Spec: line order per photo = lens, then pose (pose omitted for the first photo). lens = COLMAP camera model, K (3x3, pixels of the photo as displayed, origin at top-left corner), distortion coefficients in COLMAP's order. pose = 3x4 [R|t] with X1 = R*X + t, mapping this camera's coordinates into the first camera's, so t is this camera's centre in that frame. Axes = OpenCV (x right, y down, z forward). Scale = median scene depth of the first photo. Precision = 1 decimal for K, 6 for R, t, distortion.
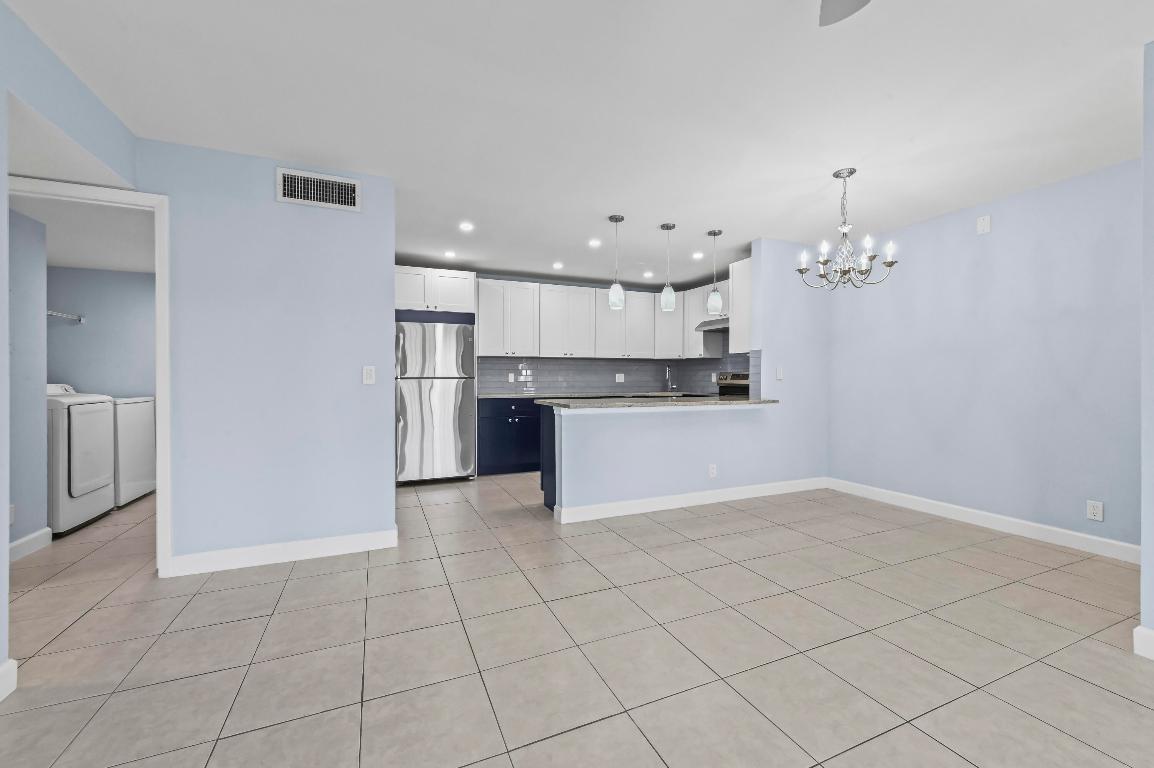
lens RADIAL K [[459.1, 0, 574.5], [0, 459.1, 377.9], [0, 0, 1]] dist [0.001961, 0.000216]
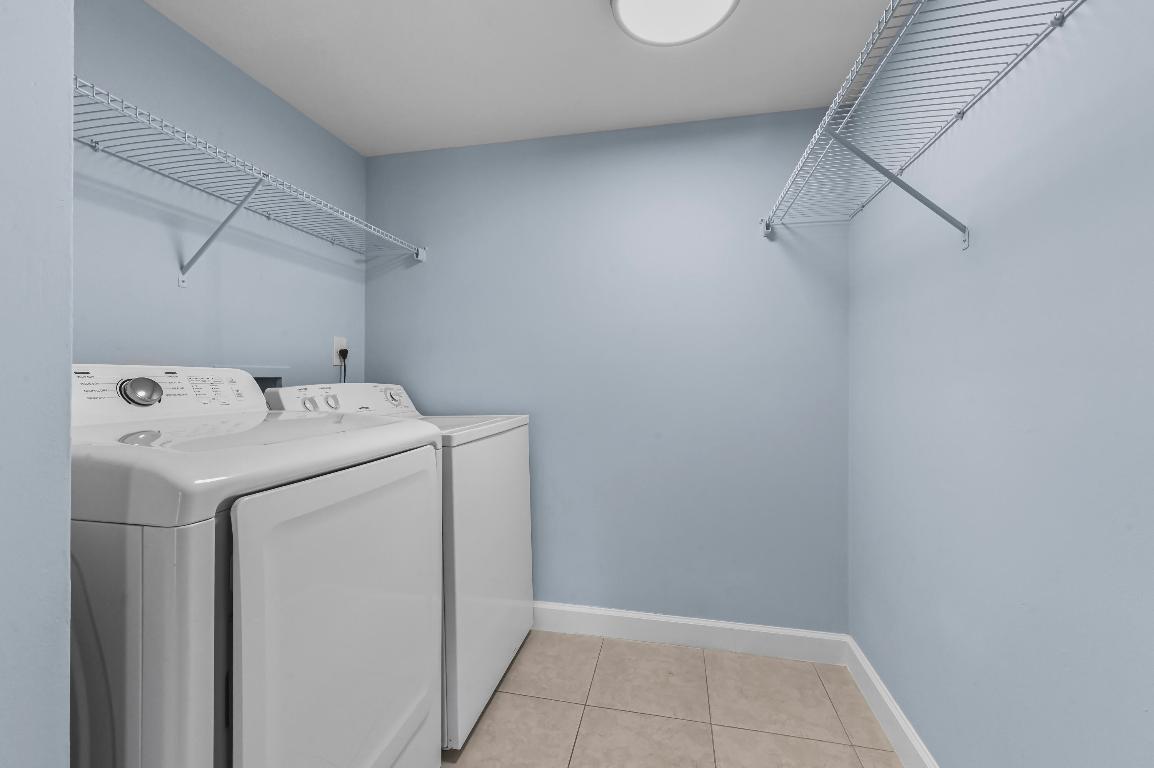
lens RADIAL K [[462.2, 0, 579.0], [0, 462.2, 370.8], [0, 0, 1]] dist [0.000722, 0.000098]
pose [[0.793356, -0.008791, -0.608694, -0.550003], [0.008092, 0.999960, -0.003894, 0.002709], [0.608704, -0.001837, 0.793395, 0.606790]]
